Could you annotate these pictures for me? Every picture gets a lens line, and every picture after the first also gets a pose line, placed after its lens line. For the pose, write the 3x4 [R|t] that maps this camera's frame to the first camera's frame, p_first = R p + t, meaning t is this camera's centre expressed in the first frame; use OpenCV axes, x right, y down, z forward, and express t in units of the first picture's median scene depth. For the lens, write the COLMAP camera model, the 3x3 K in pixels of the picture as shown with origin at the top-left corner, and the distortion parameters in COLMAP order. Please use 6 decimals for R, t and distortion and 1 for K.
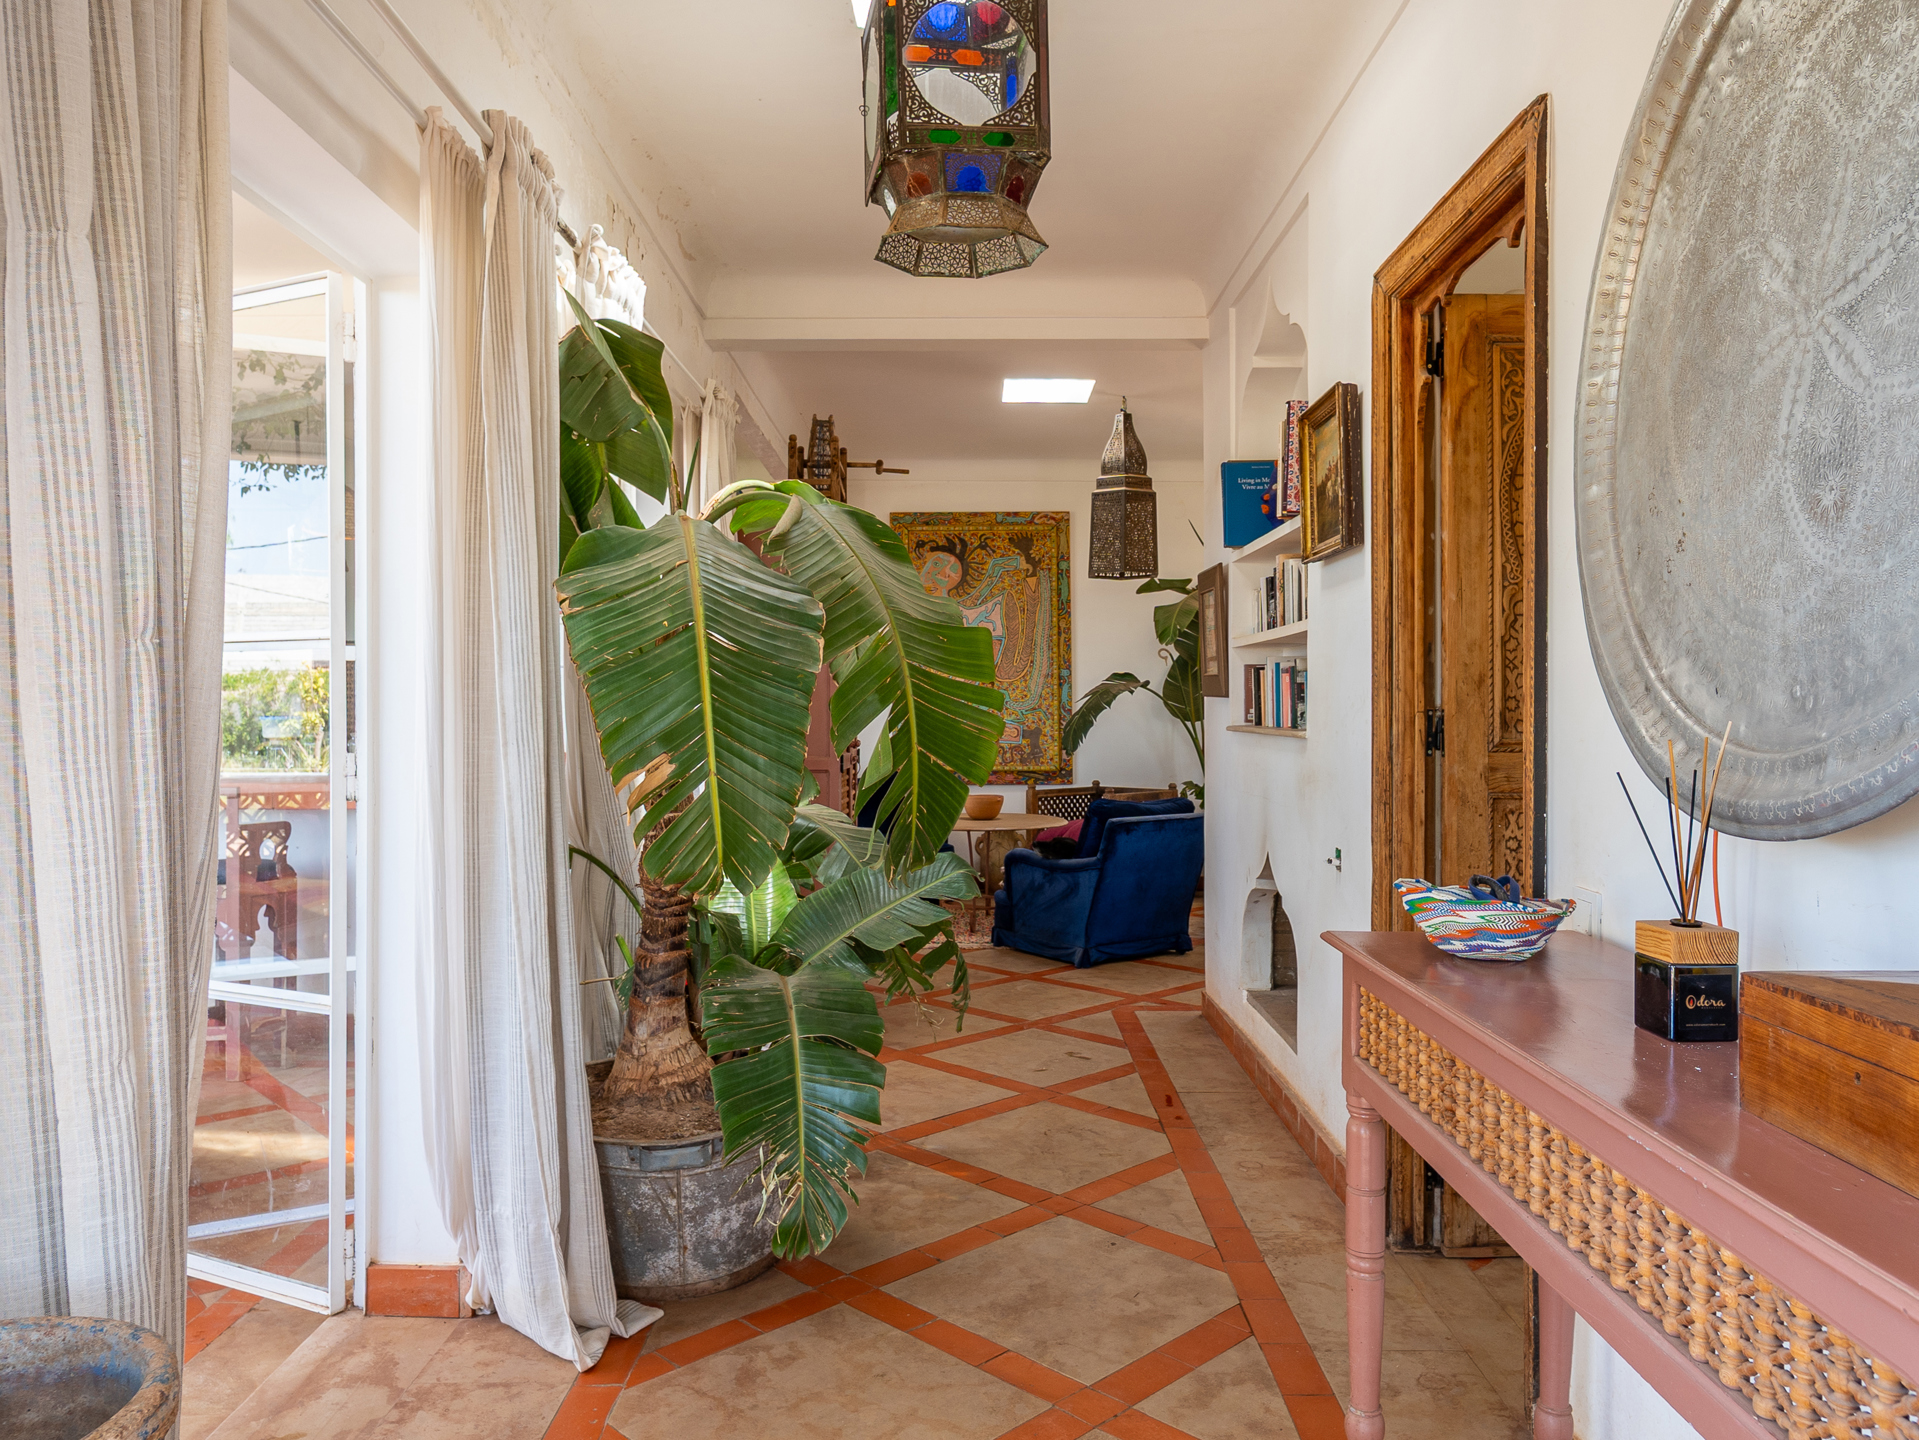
lens RADIAL K [[1177.7, 0, 959.5], [0, 1177.7, 720.0], [0, 0, 1]] dist [0.001348, 0.000167]
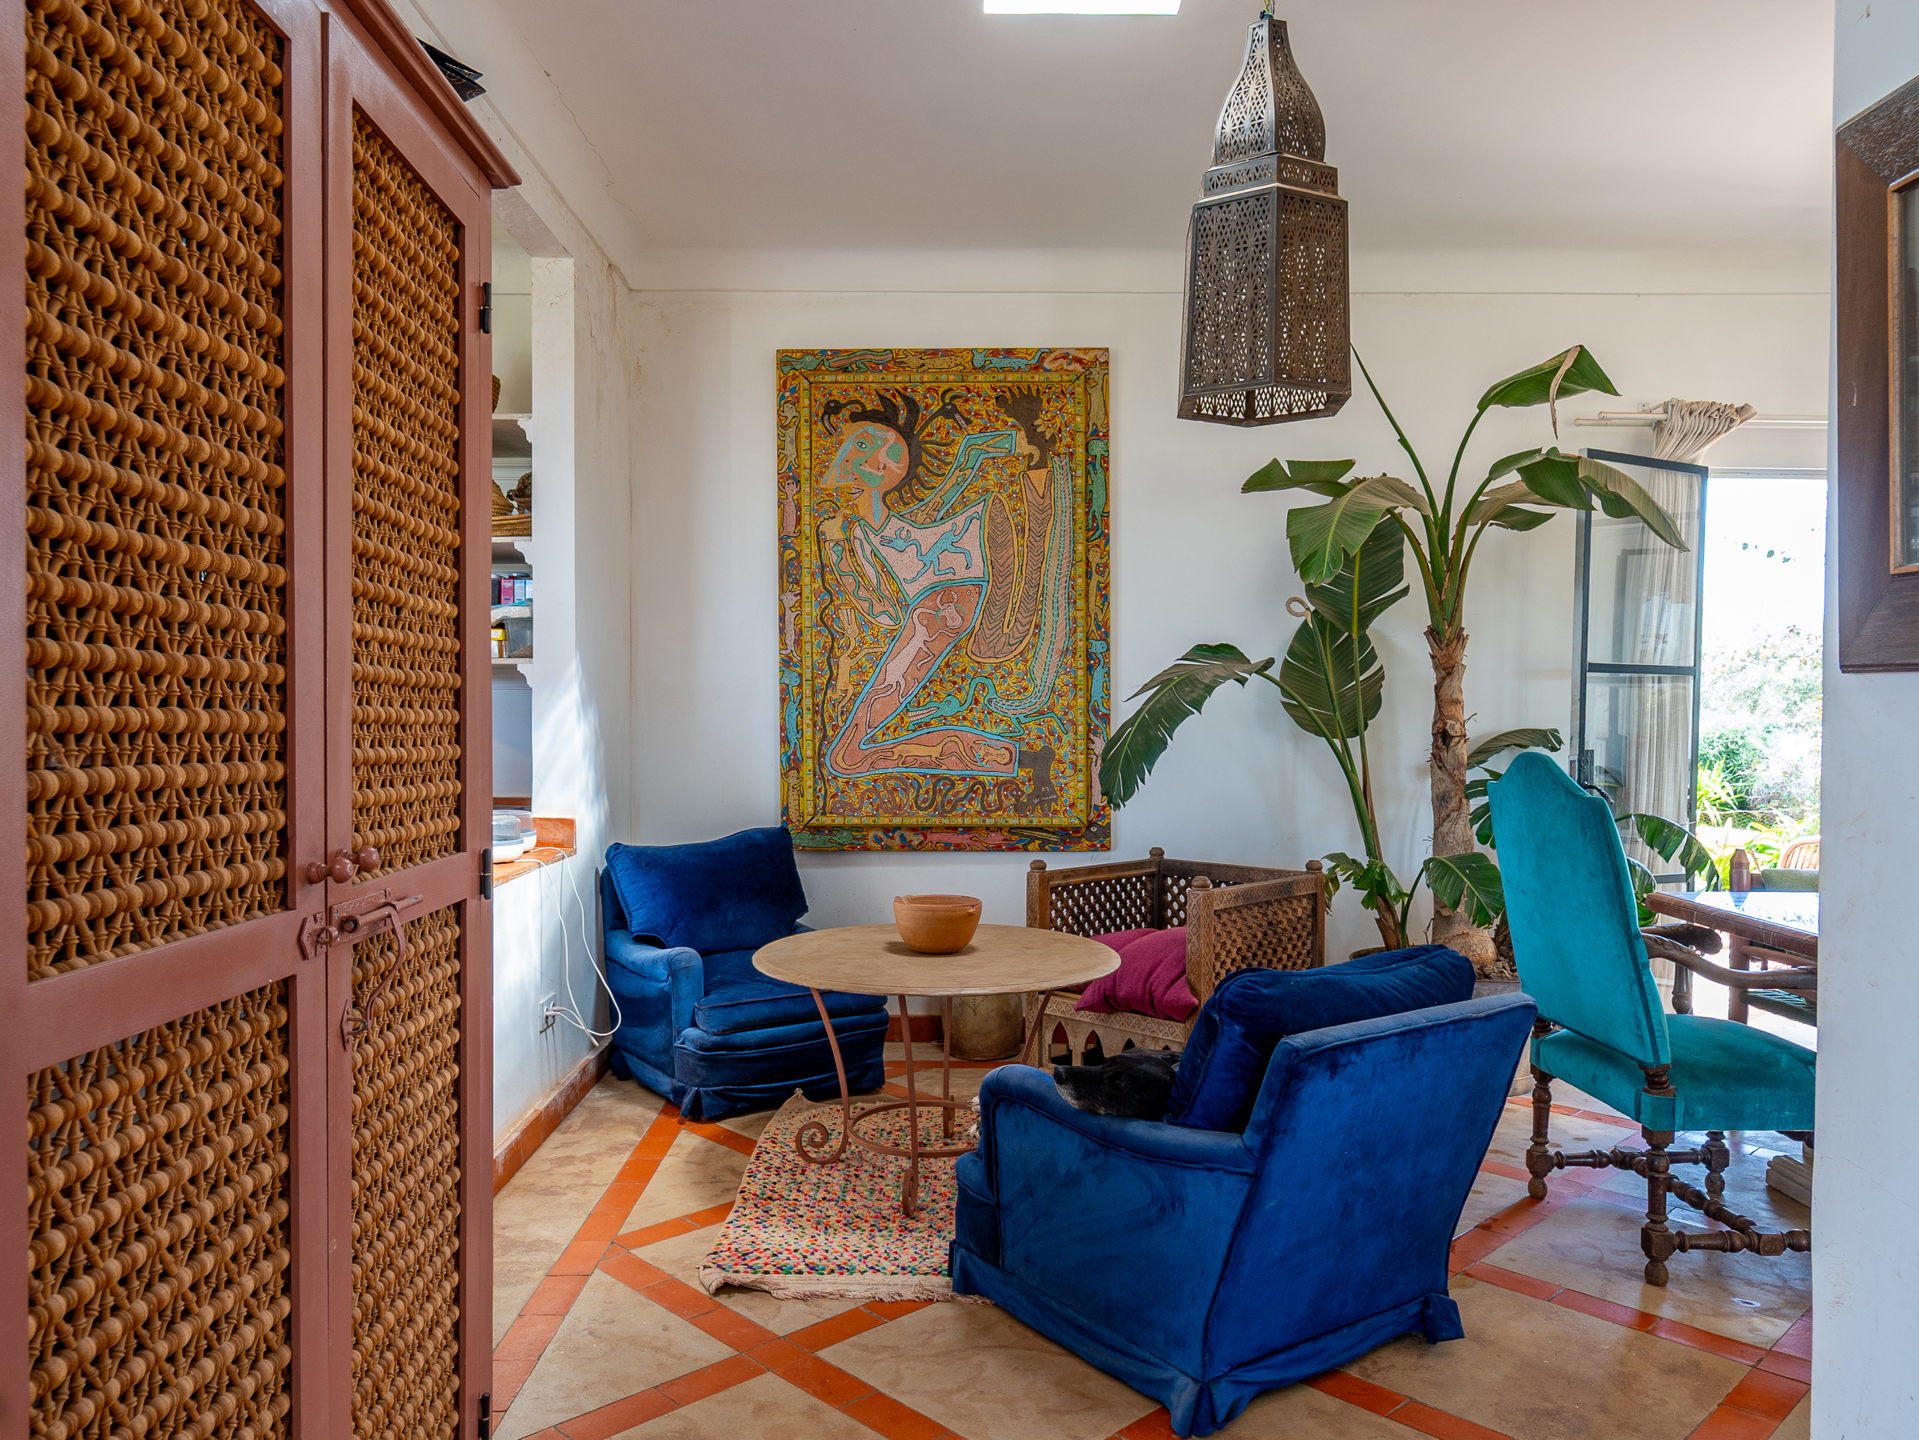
lens RADIAL K [[1177.7, 0, 959.5], [0, 1177.7, 720.0], [0, 0, 1]] dist [0.001348, 0.000167]
pose [[0.999912, 0.004658, 0.012436, 0.019180], [-0.004659, 0.999989, 0.000042, -0.006147], [-0.012436, -0.000100, 0.999923, 0.459891]]
